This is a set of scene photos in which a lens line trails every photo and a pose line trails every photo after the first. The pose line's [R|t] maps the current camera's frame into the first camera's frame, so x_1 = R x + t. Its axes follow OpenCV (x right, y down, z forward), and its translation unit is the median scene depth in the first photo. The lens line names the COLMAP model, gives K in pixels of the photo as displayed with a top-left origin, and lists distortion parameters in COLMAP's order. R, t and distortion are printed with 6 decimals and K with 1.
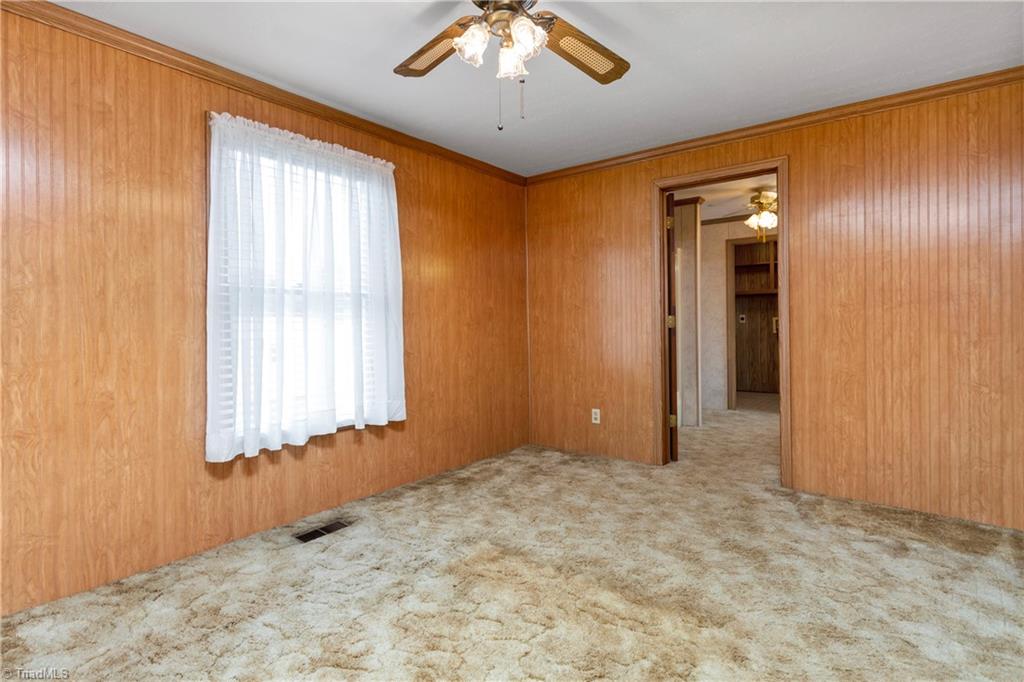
lens RADIAL K [[489.9, 0, 512.2], [0, 489.9, 313.7], [0, 0, 1]] dist [-0.003673, -0.000382]
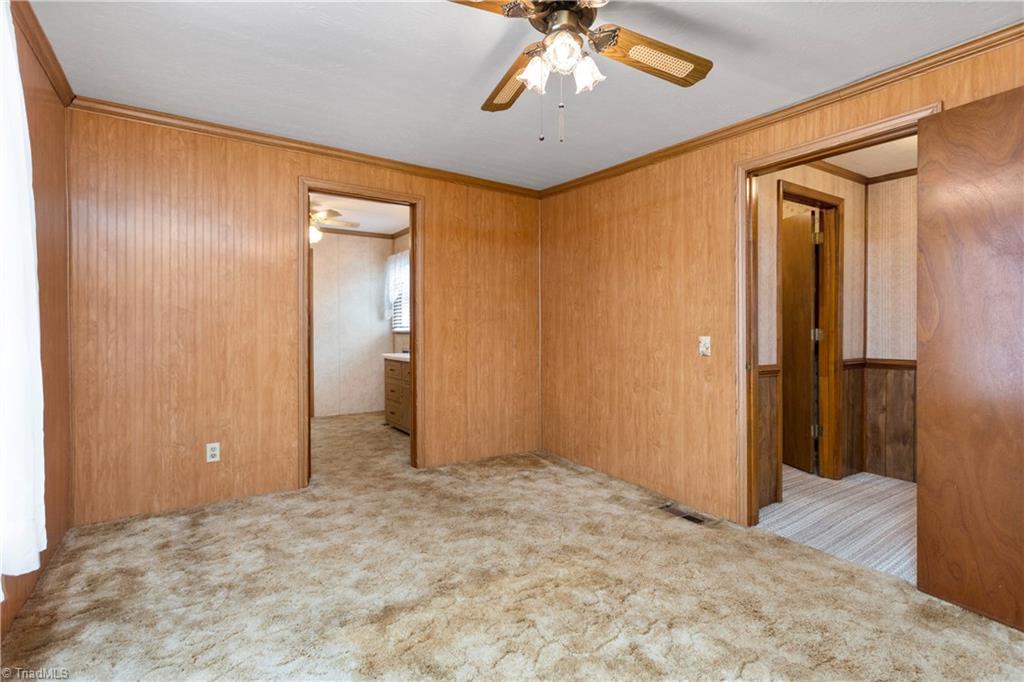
lens RADIAL K [[482.6, 0, 512.0], [0, 482.6, 321.7], [0, 0, 1]] dist [-0.000499, 0.000209]
pose [[0.326306, 0.026435, 0.944895, -0.556220], [-0.024509, 0.999509, -0.019499, 0.008669], [-0.944947, -0.016796, 0.326793, 0.429374]]
